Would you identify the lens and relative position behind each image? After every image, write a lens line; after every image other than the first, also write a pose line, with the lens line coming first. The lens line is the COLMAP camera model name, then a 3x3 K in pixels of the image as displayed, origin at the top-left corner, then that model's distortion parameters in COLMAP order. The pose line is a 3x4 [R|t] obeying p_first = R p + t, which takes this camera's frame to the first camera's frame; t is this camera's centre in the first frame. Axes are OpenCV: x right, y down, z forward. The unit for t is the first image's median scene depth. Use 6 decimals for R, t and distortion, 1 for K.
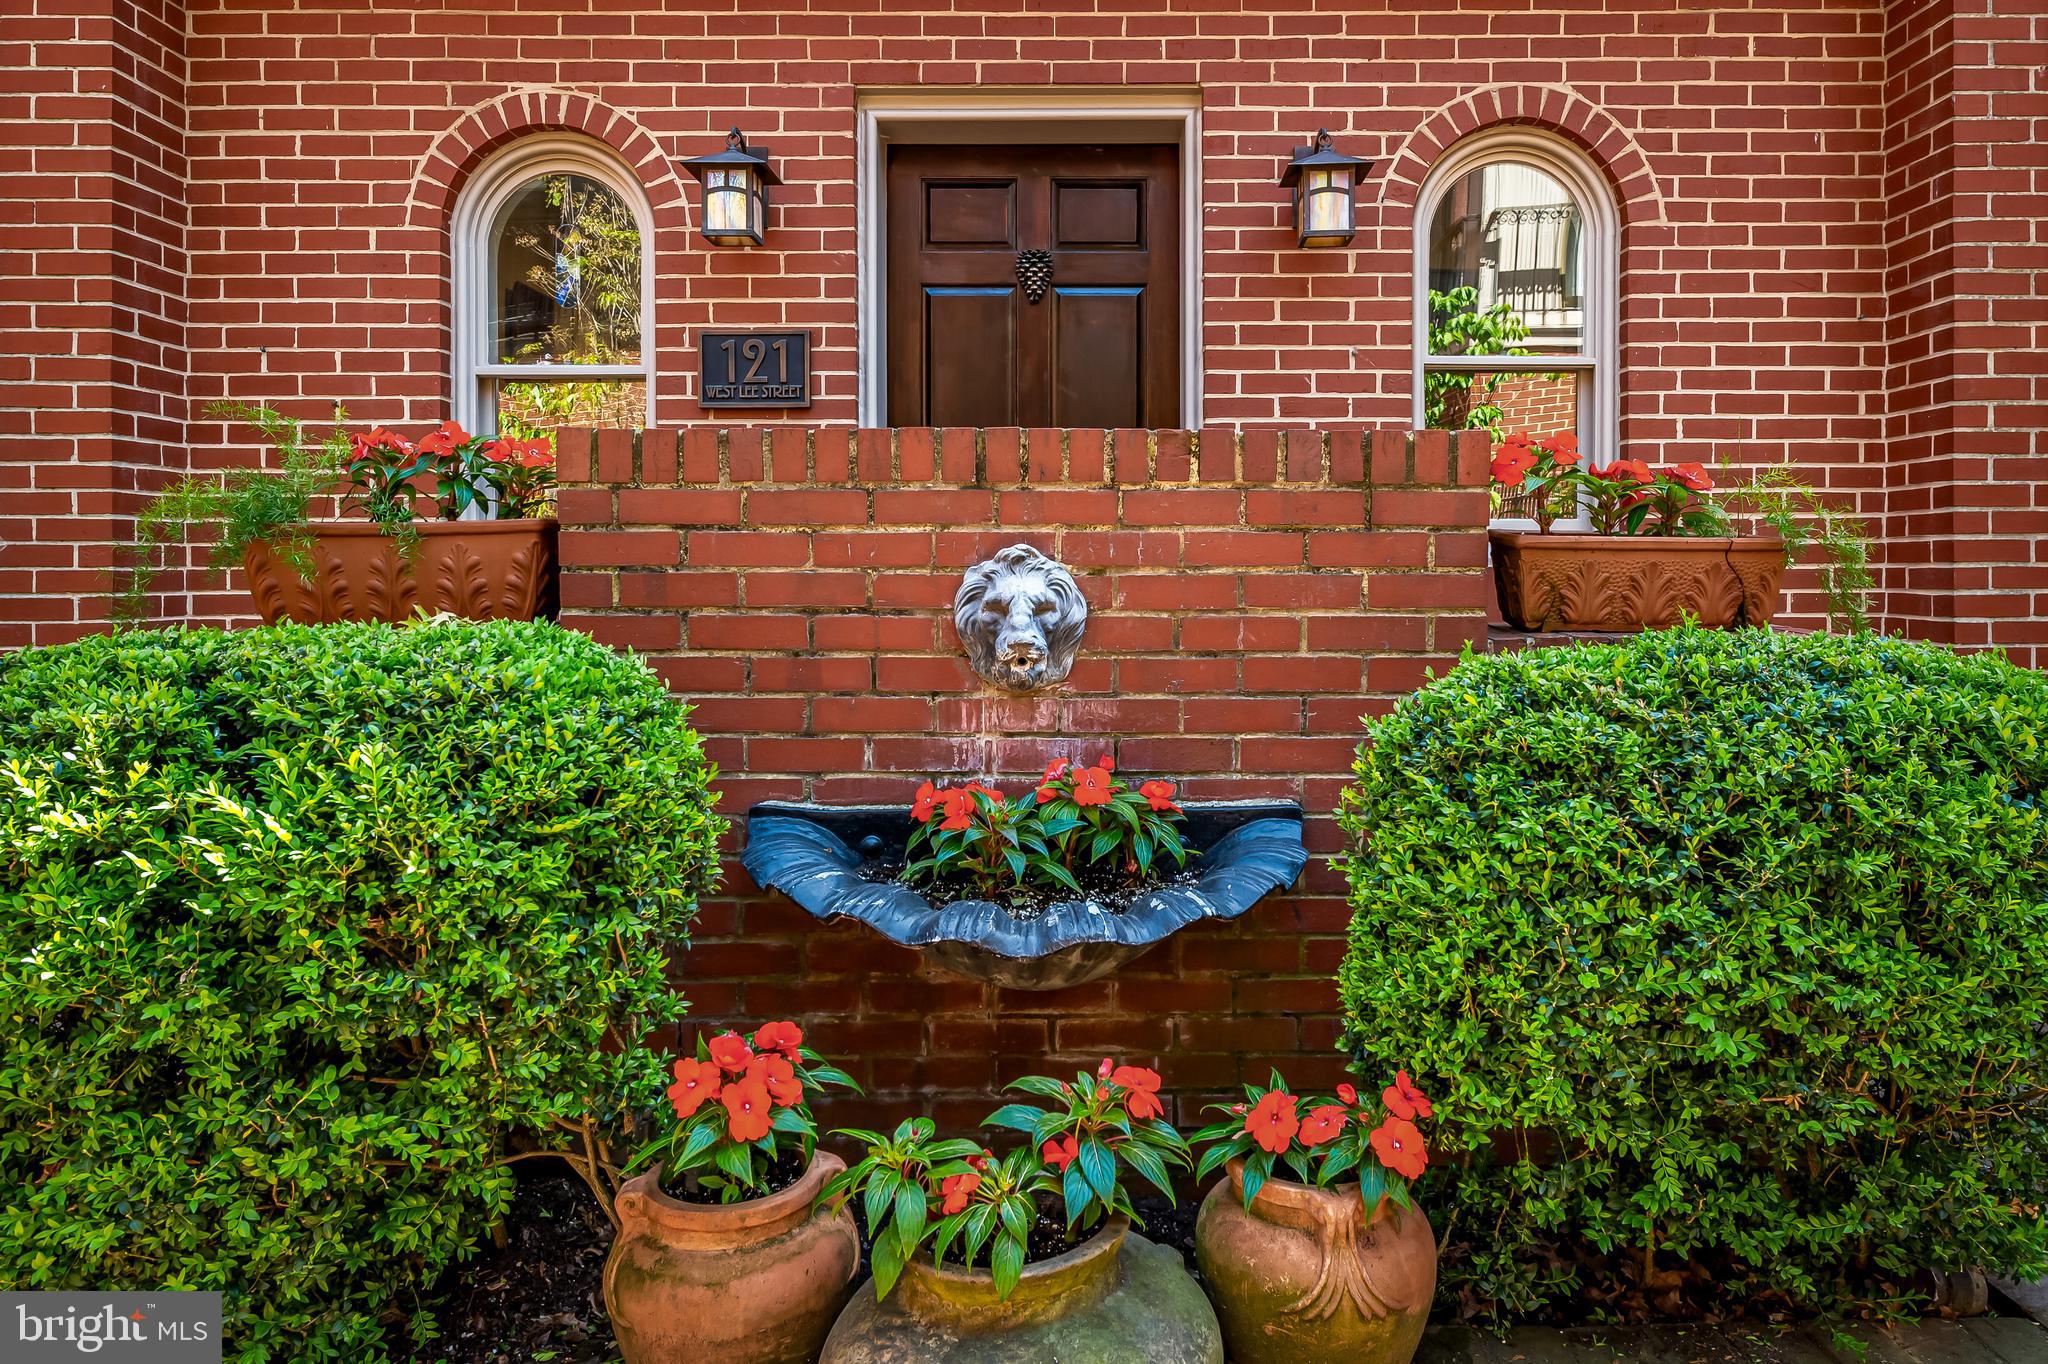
lens RADIAL K [[1415.3, 0, 1015.2], [0, 1415.3, 600.7], [0, 0, 1]] dist [0.020679, -0.000768]
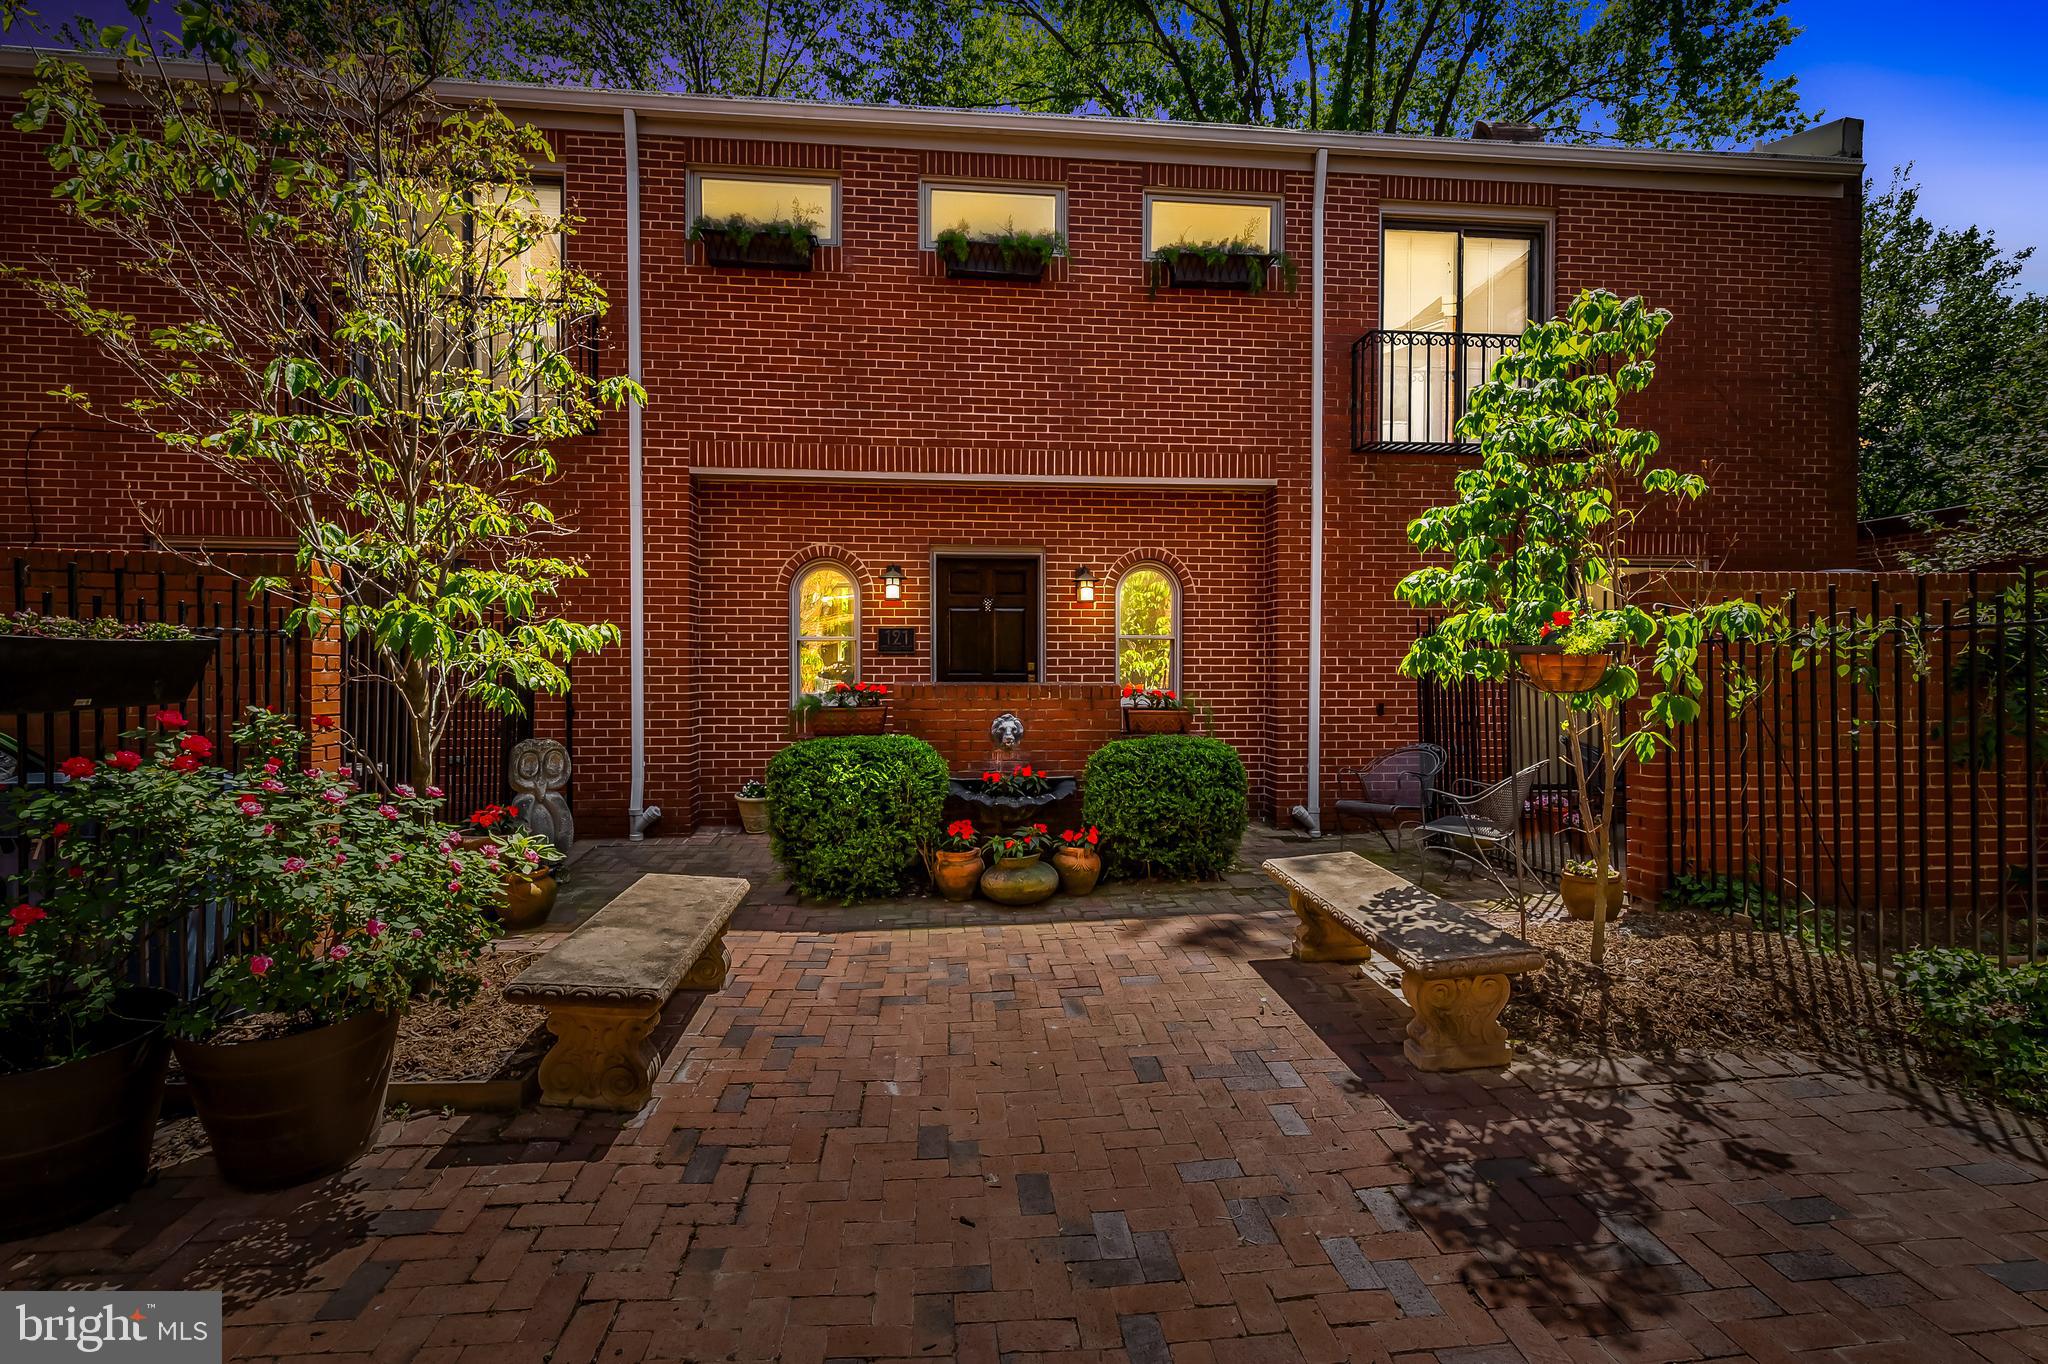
lens RADIAL K [[939.5, 0, 1027.2], [0, 939.5, 676.9], [0, 0, 1]] dist [0.003186, 0.000158]
pose [[0.990925, 0.004422, 0.134343, -0.175668], [-0.003108, 0.999945, -0.009989, -0.068843], [-0.134380, 0.009481, 0.990885, -0.974135]]
